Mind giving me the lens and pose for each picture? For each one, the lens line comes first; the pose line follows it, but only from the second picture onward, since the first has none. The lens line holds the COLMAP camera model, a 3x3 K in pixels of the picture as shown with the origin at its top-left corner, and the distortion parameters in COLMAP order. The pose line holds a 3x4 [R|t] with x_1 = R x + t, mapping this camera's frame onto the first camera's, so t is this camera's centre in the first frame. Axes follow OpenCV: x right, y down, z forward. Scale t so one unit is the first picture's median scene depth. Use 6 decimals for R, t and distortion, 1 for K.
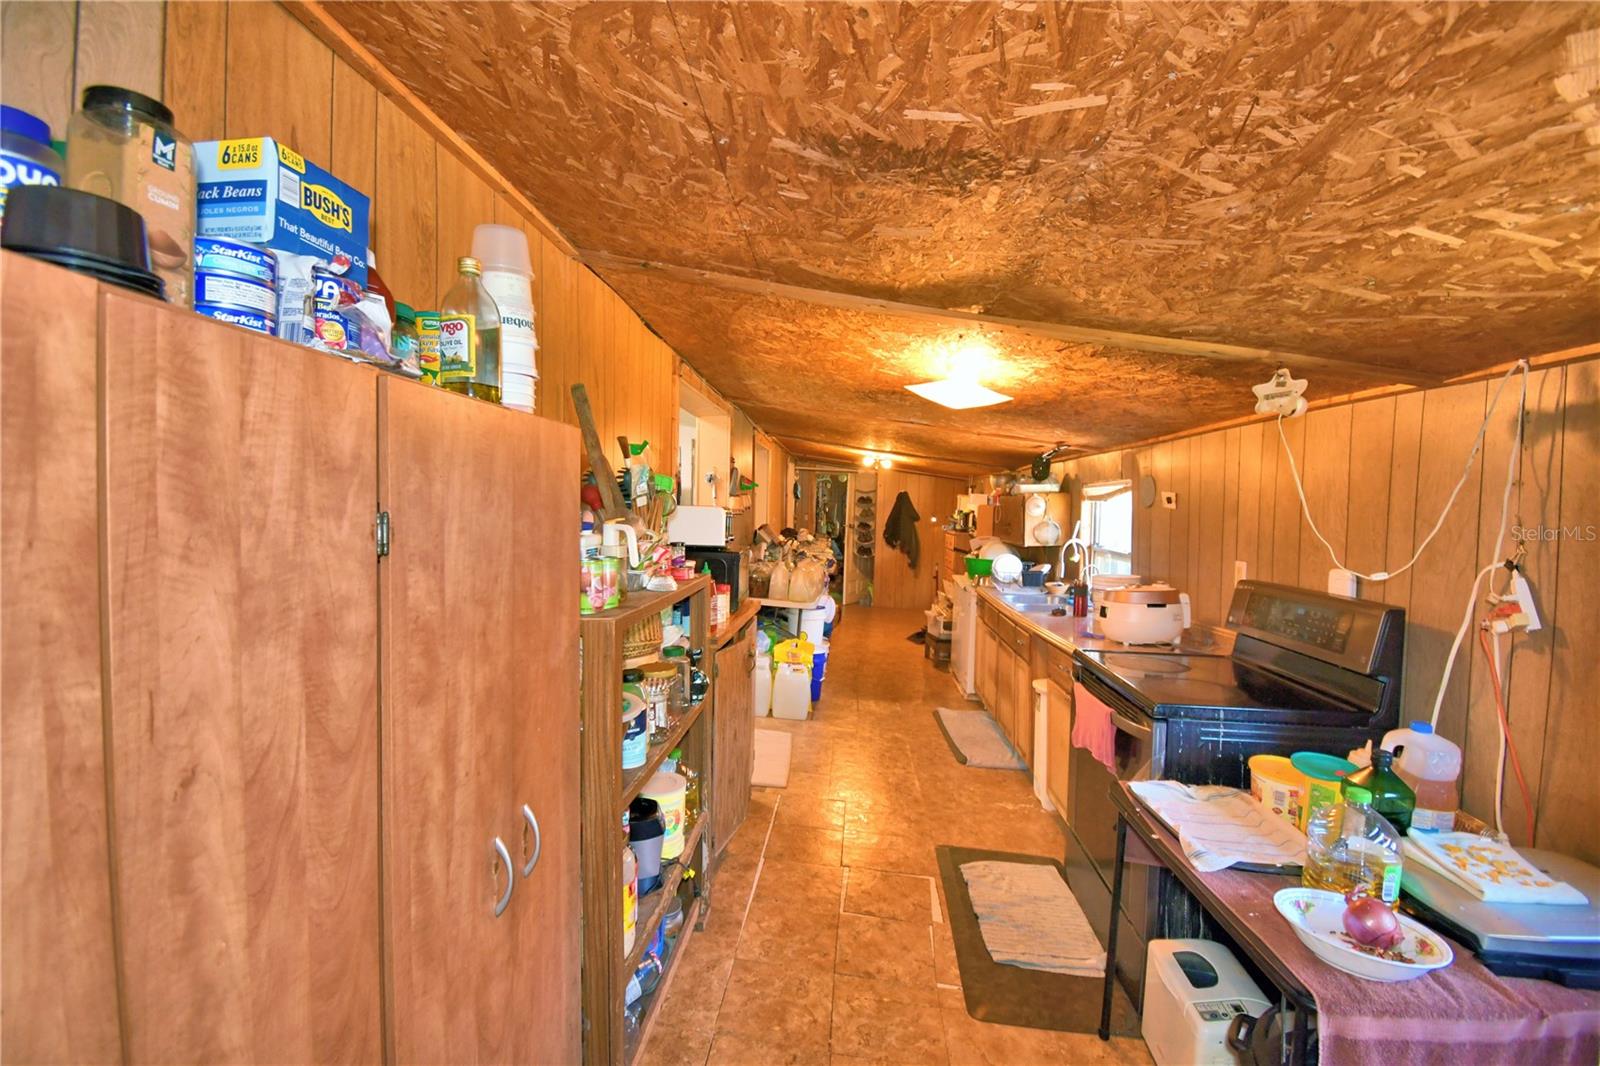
lens RADIAL K [[706.5, 0, 789.2], [0, 706.5, 538.2], [0, 0, 1]] dist [0.003168, -0.015229]
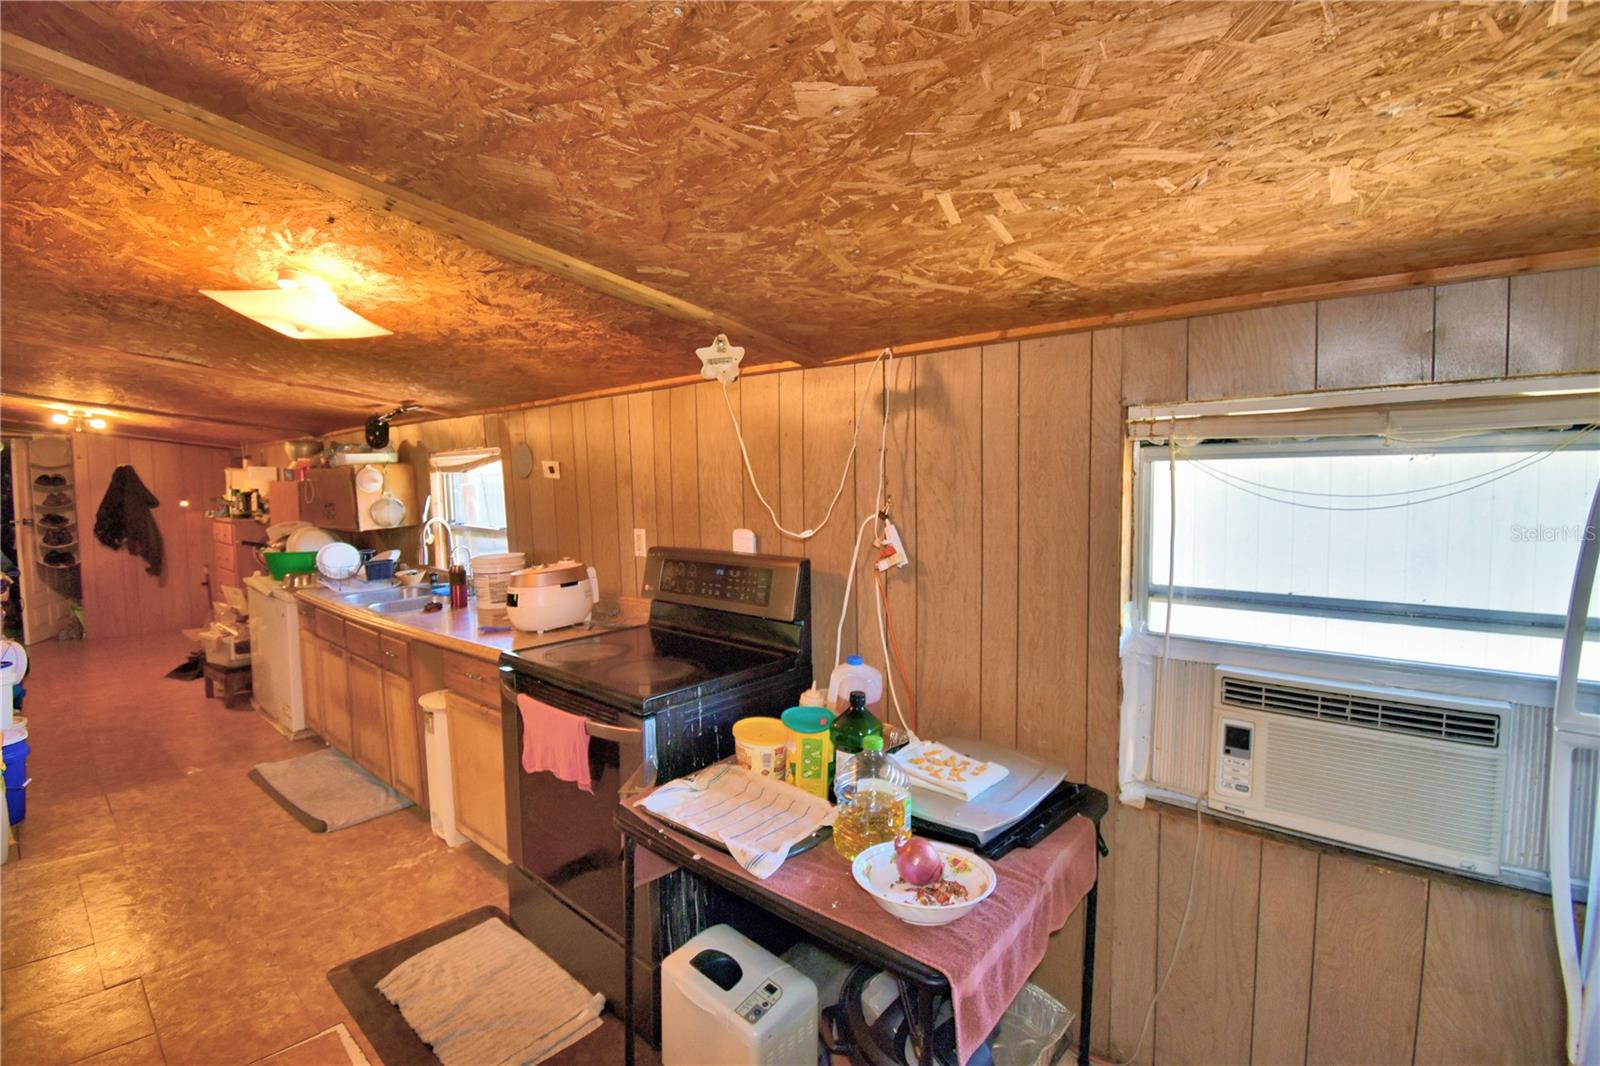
lens RADIAL K [[706.5, 0, 803.3], [0, 706.5, 531.1], [0, 0, 1]] dist [0.003168, -0.015229]
pose [[0.581338, -0.087088, 0.808988, -0.048866], [0.062800, 0.996092, 0.062101, -0.014206], [-0.811235, 0.014703, 0.584535, 0.260825]]
